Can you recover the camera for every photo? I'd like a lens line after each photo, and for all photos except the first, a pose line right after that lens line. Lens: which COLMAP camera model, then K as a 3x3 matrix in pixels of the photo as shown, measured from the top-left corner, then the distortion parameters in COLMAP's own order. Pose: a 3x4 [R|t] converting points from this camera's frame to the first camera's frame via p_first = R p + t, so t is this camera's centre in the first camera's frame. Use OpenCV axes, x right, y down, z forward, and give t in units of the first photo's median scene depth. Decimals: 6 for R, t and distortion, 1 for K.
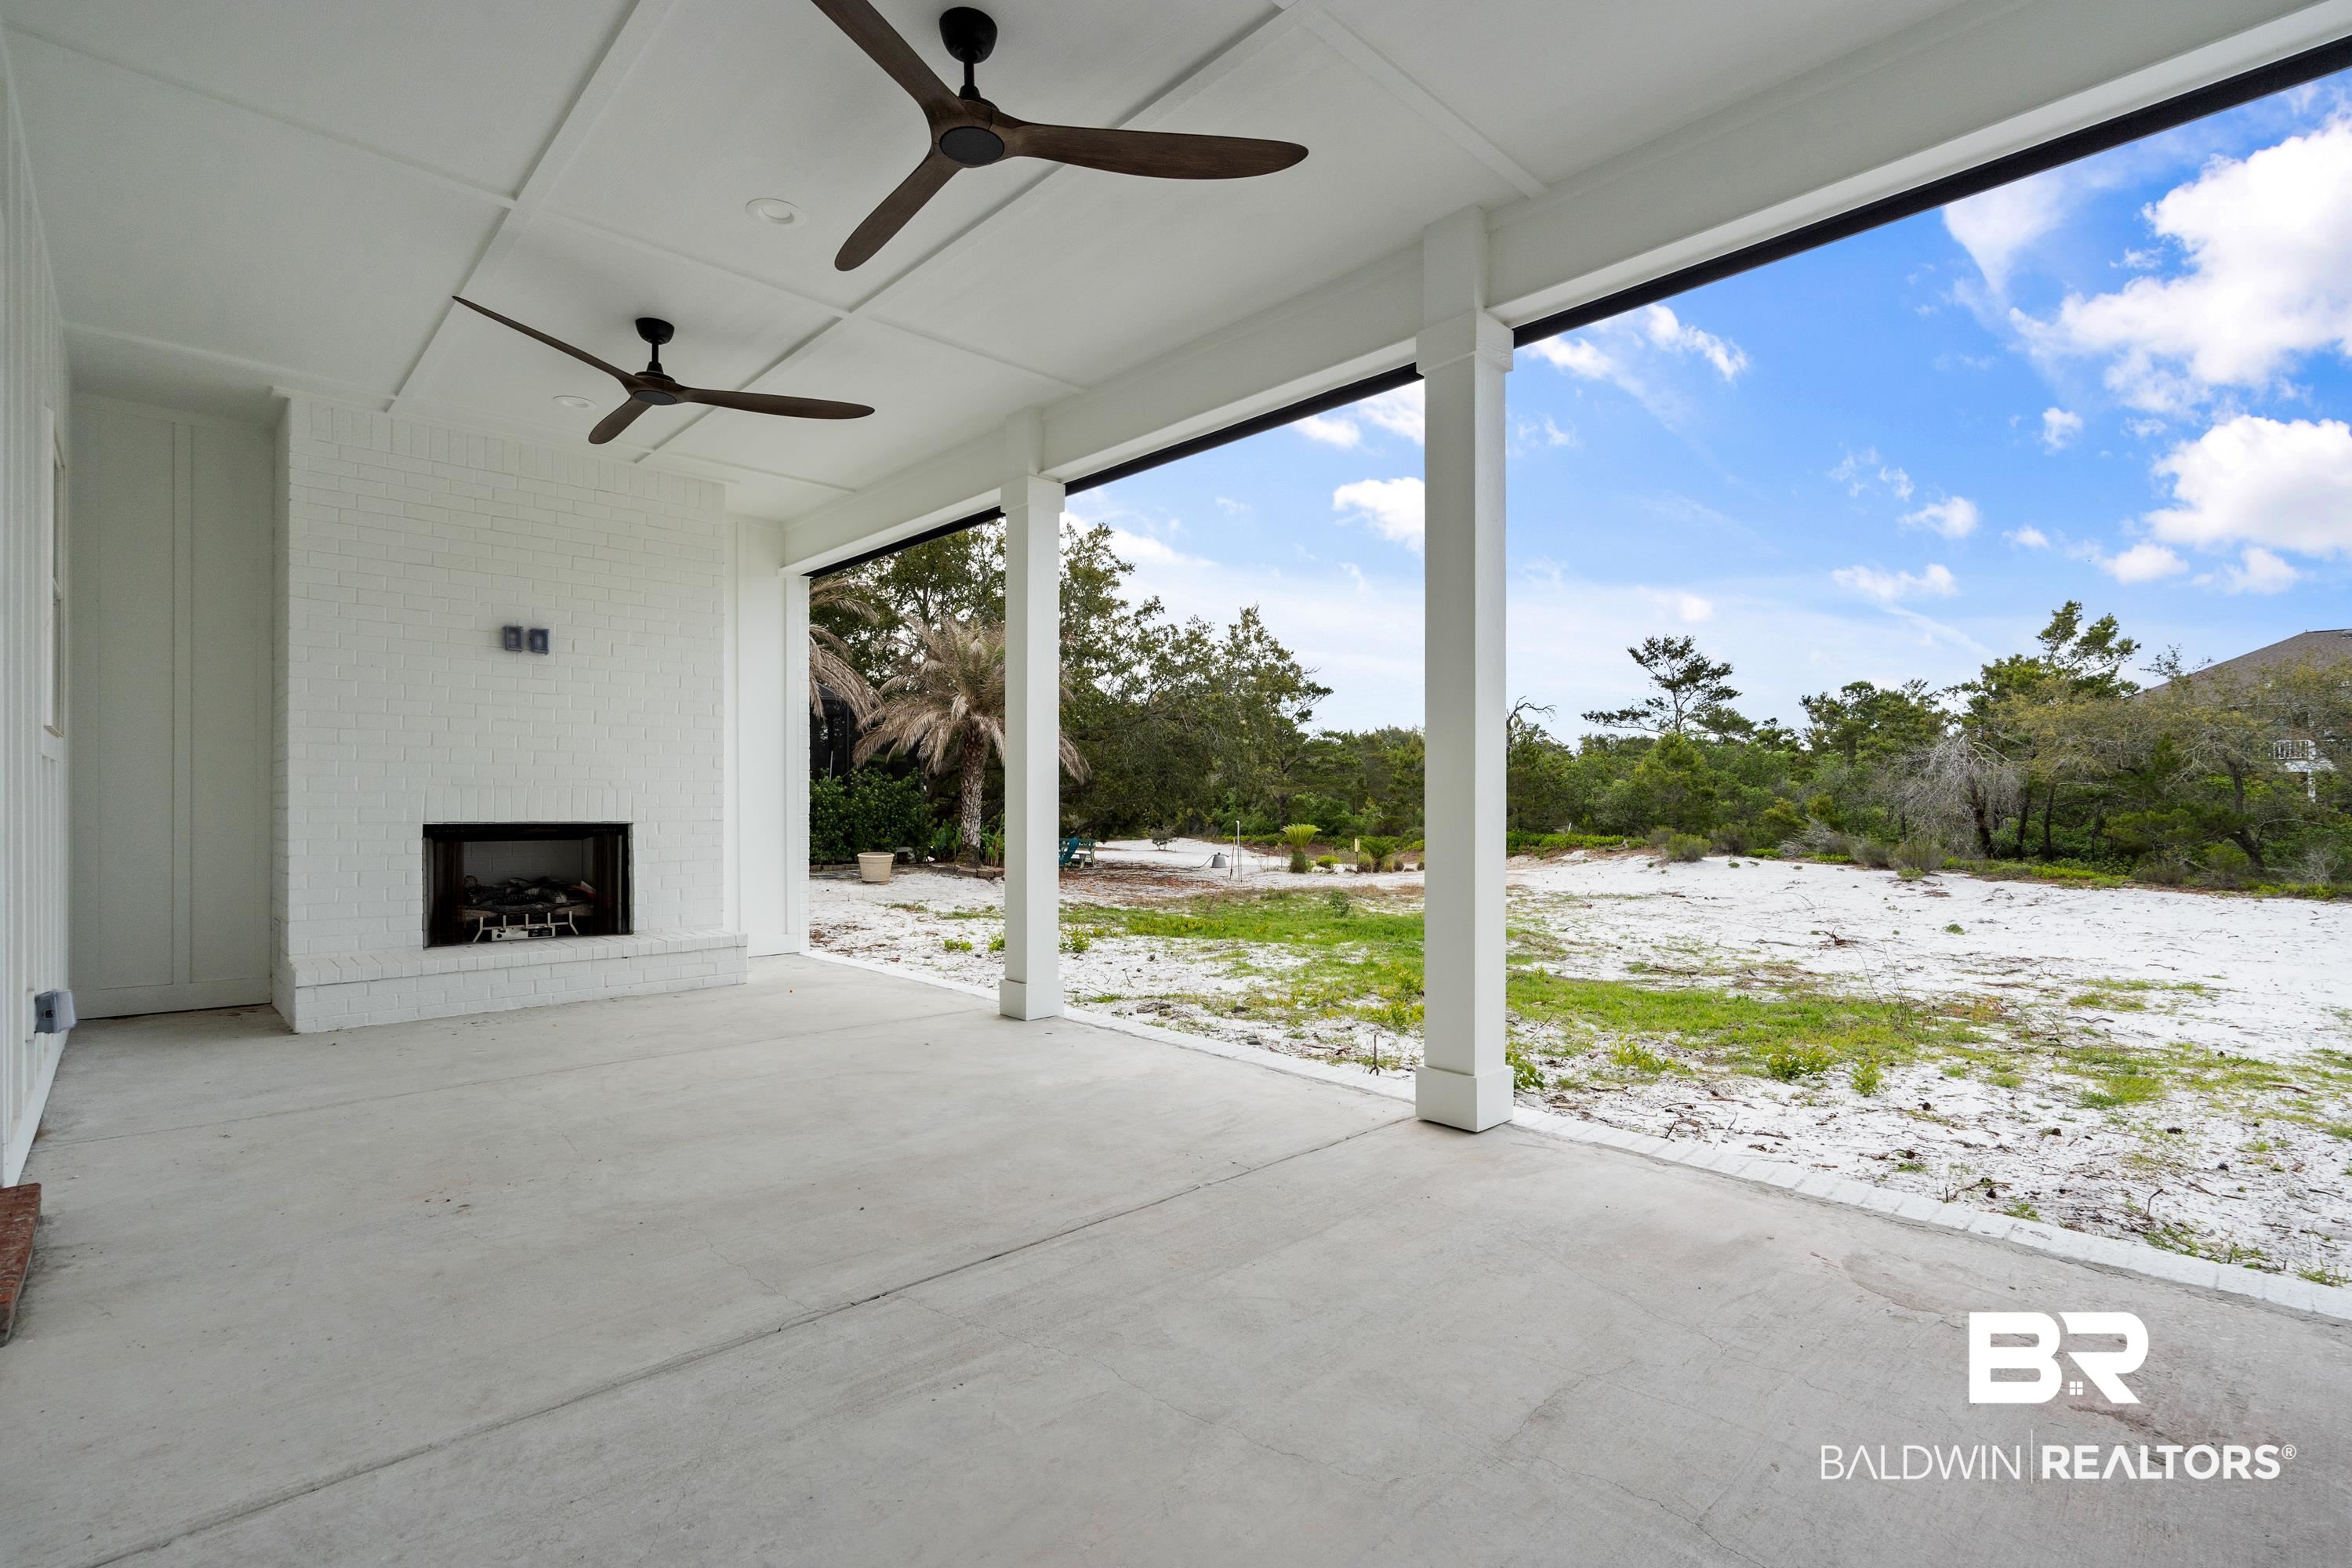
lens RADIAL K [[1087.4, 0, 1173.3], [0, 1087.4, 800.5], [0, 0, 1]] dist [0.003693, -0.000160]
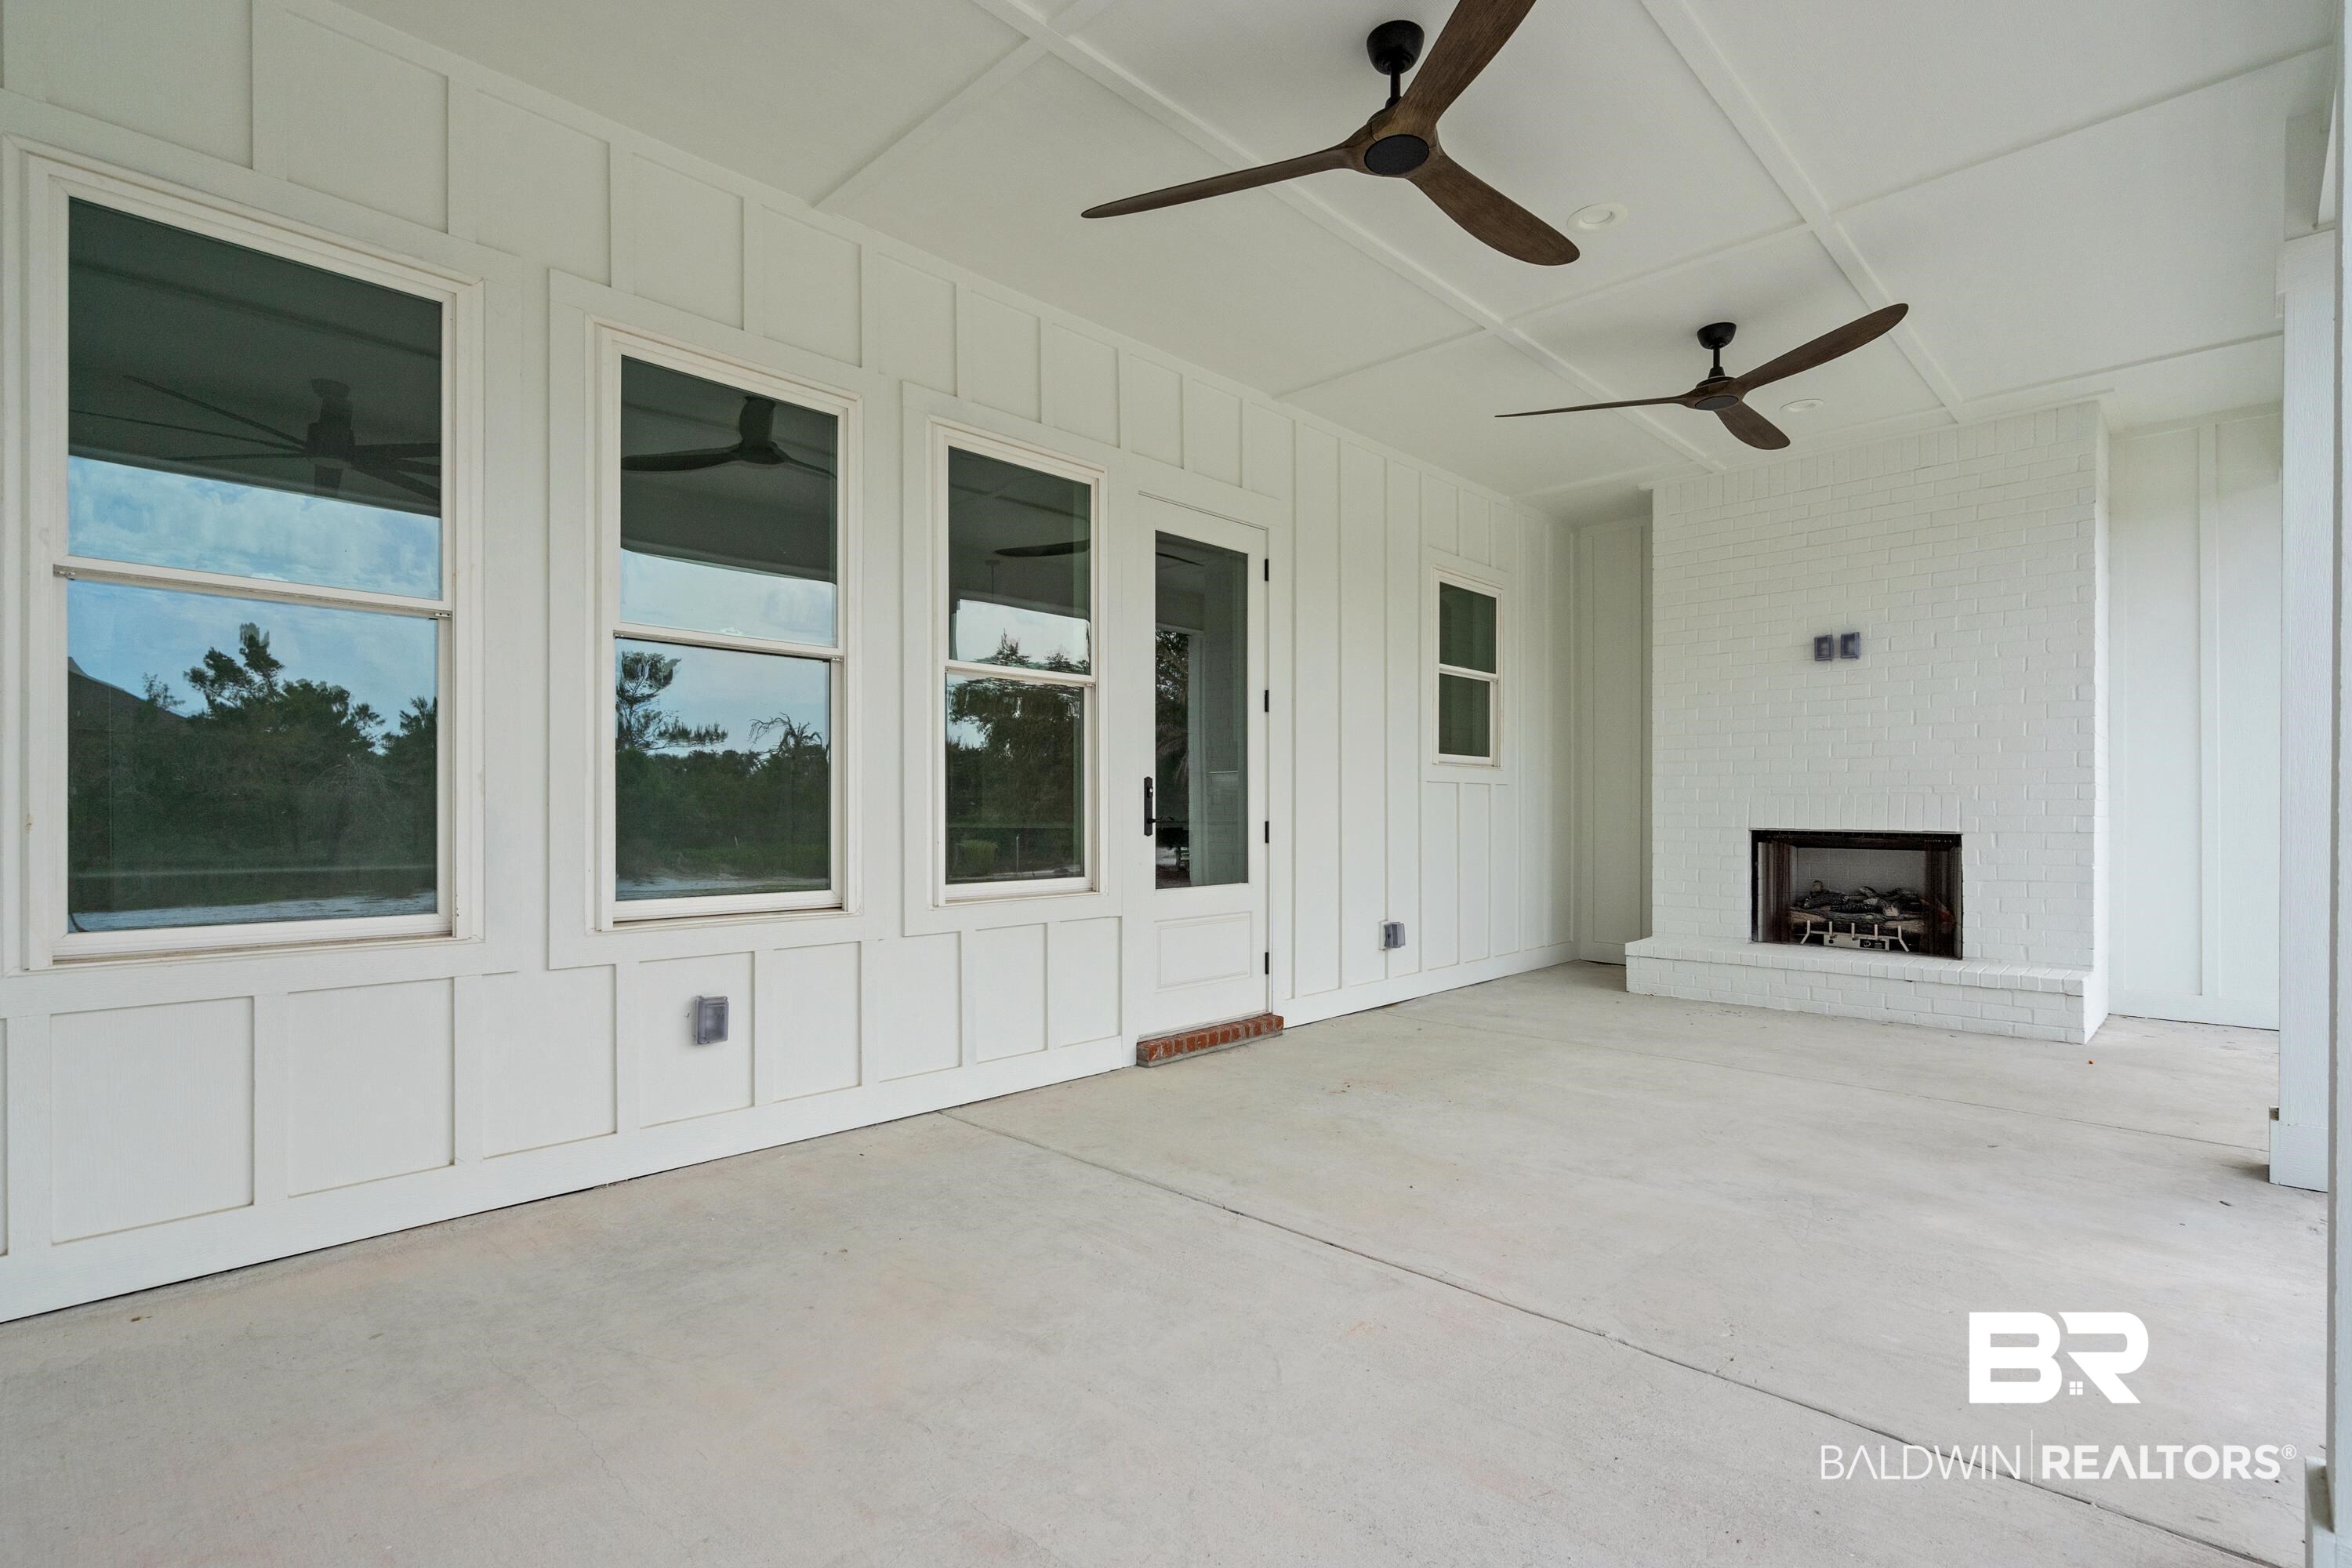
lens RADIAL K [[1087.4, 0, 1174.3], [0, 1087.4, 824.5], [0, 0, 1]] dist [0.003693, -0.000160]
pose [[0.041007, 0.010669, -0.999102, 0.383910], [0.005391, 0.999926, 0.010899, 0.000671], [0.999144, -0.005833, 0.040947, 0.354528]]
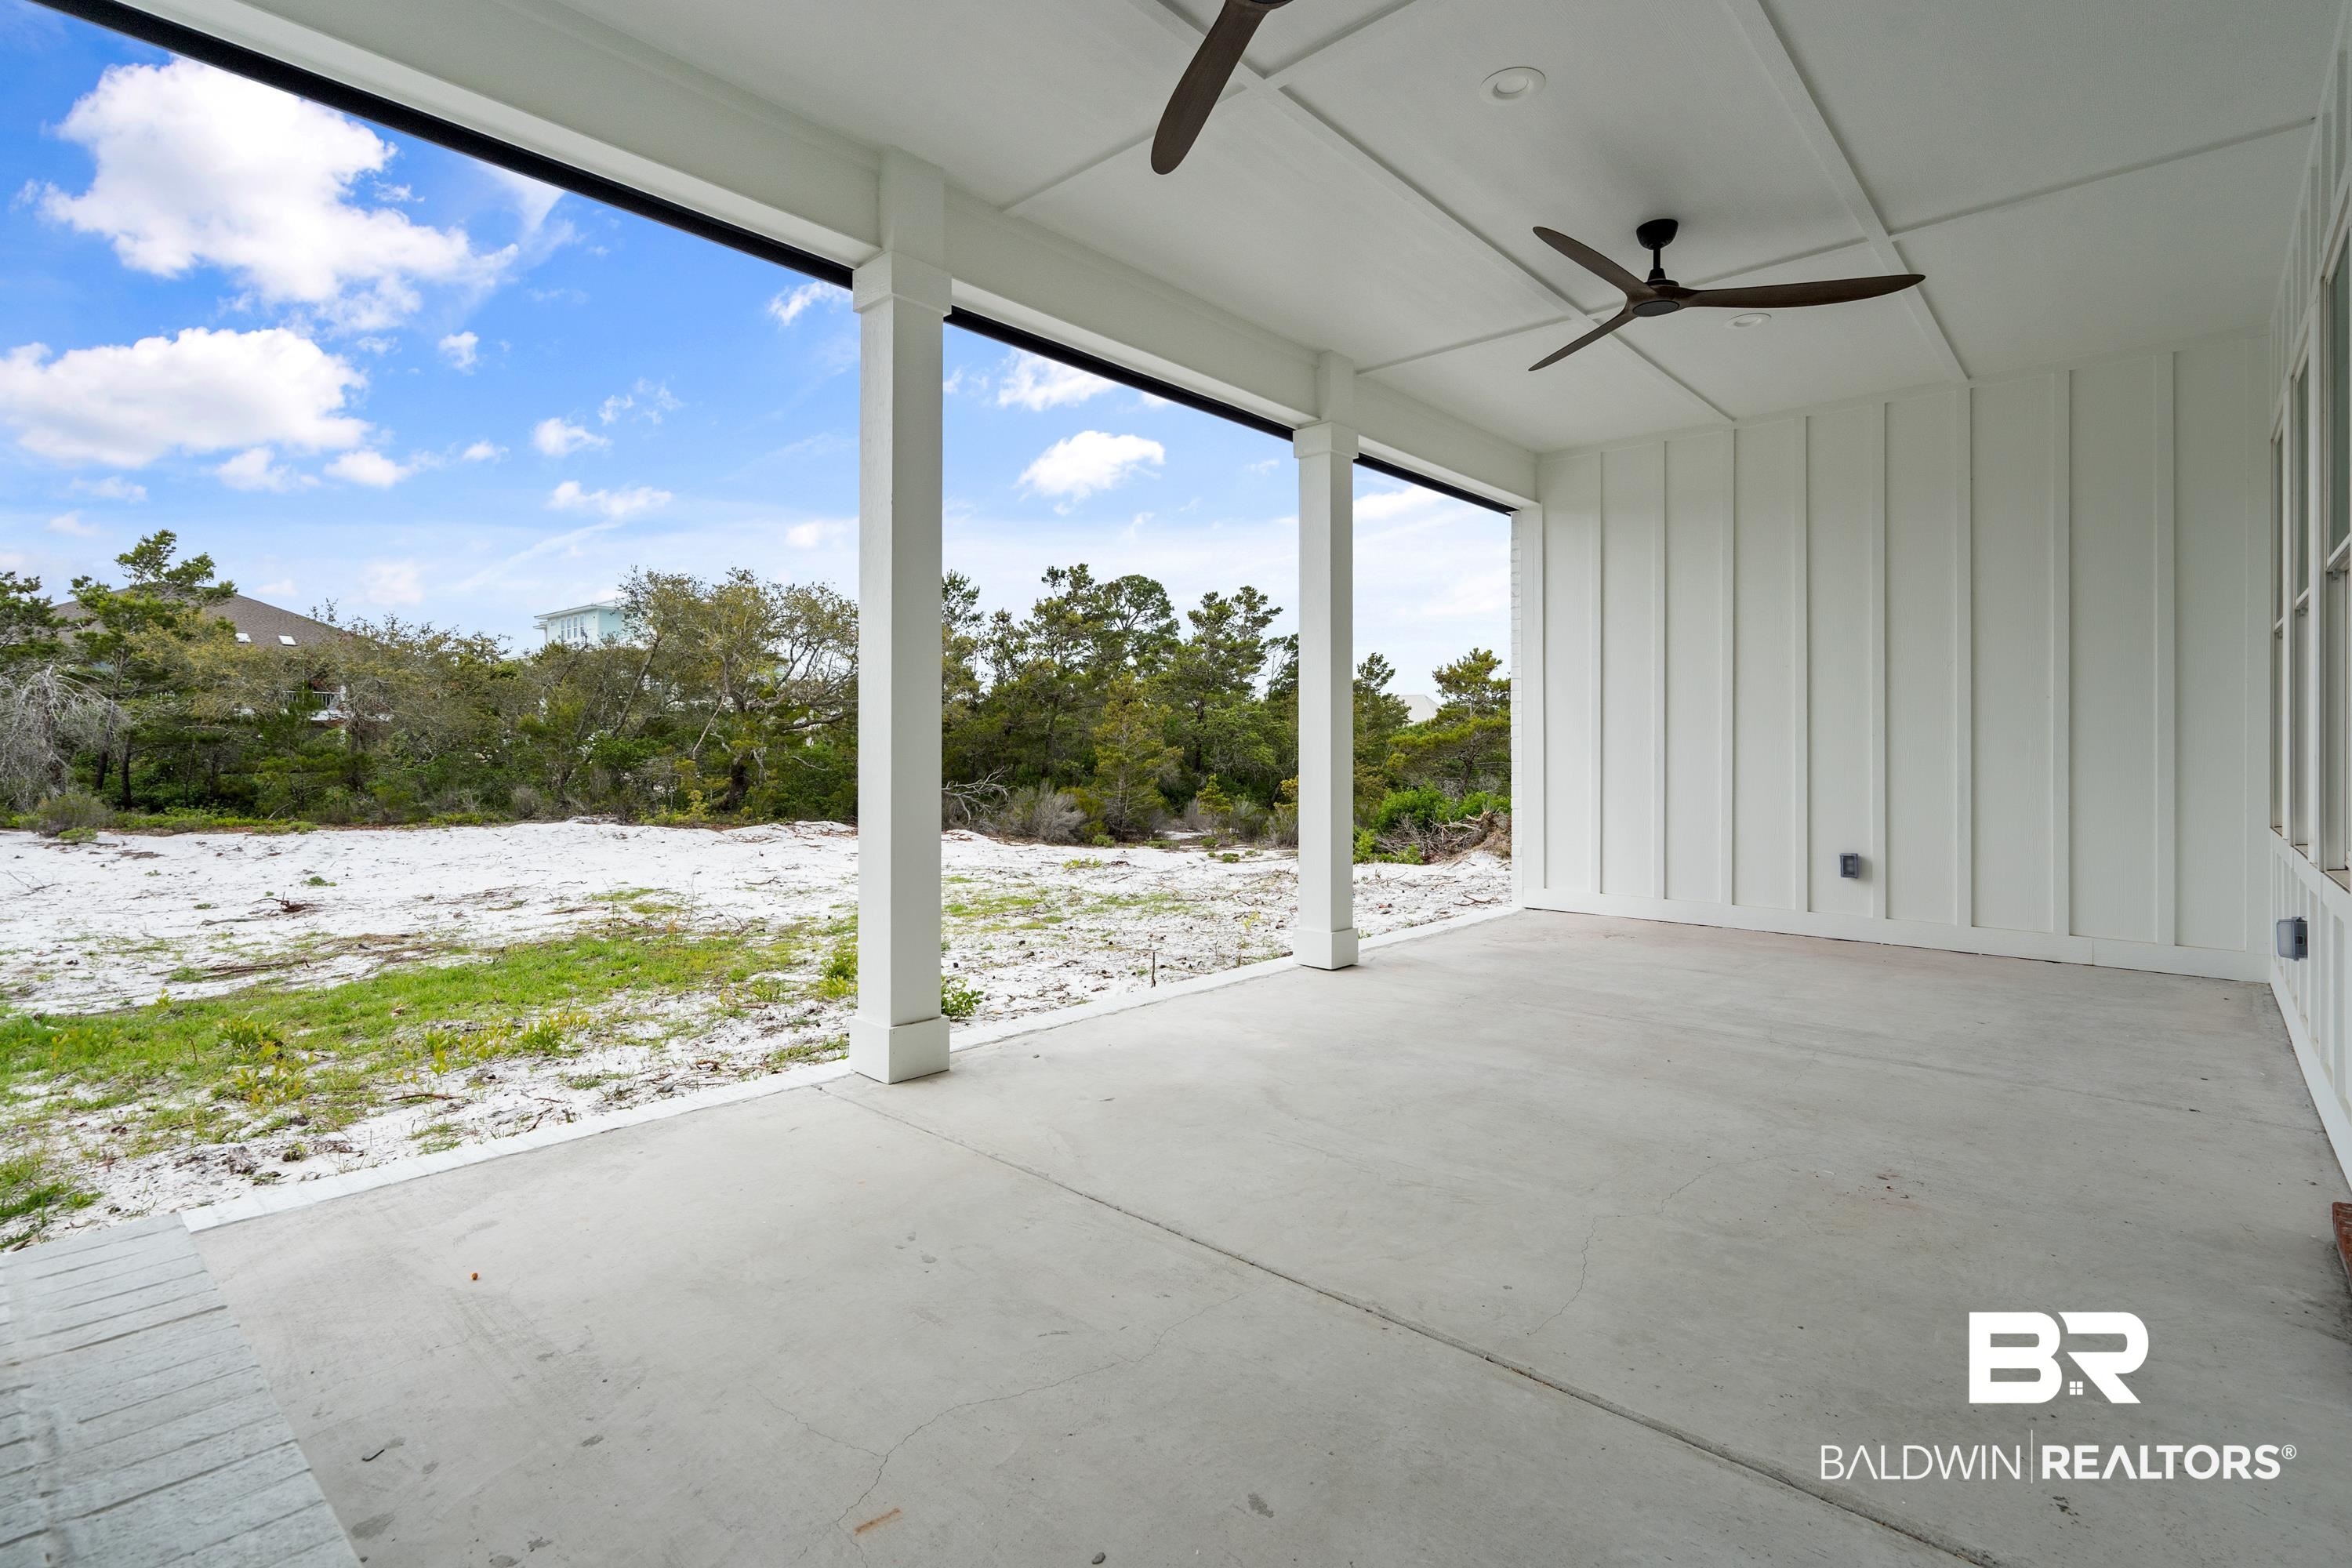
lens RADIAL K [[1087.4, 0, 1188.3], [0, 1087.4, 766.6], [0, 0, 1]] dist [0.003693, -0.000160]
pose [[-0.083946, -0.015666, 0.996347, -0.765889], [-0.006309, 0.999865, 0.015190, -0.000263], [-0.996450, -0.005010, -0.084034, 0.836225]]
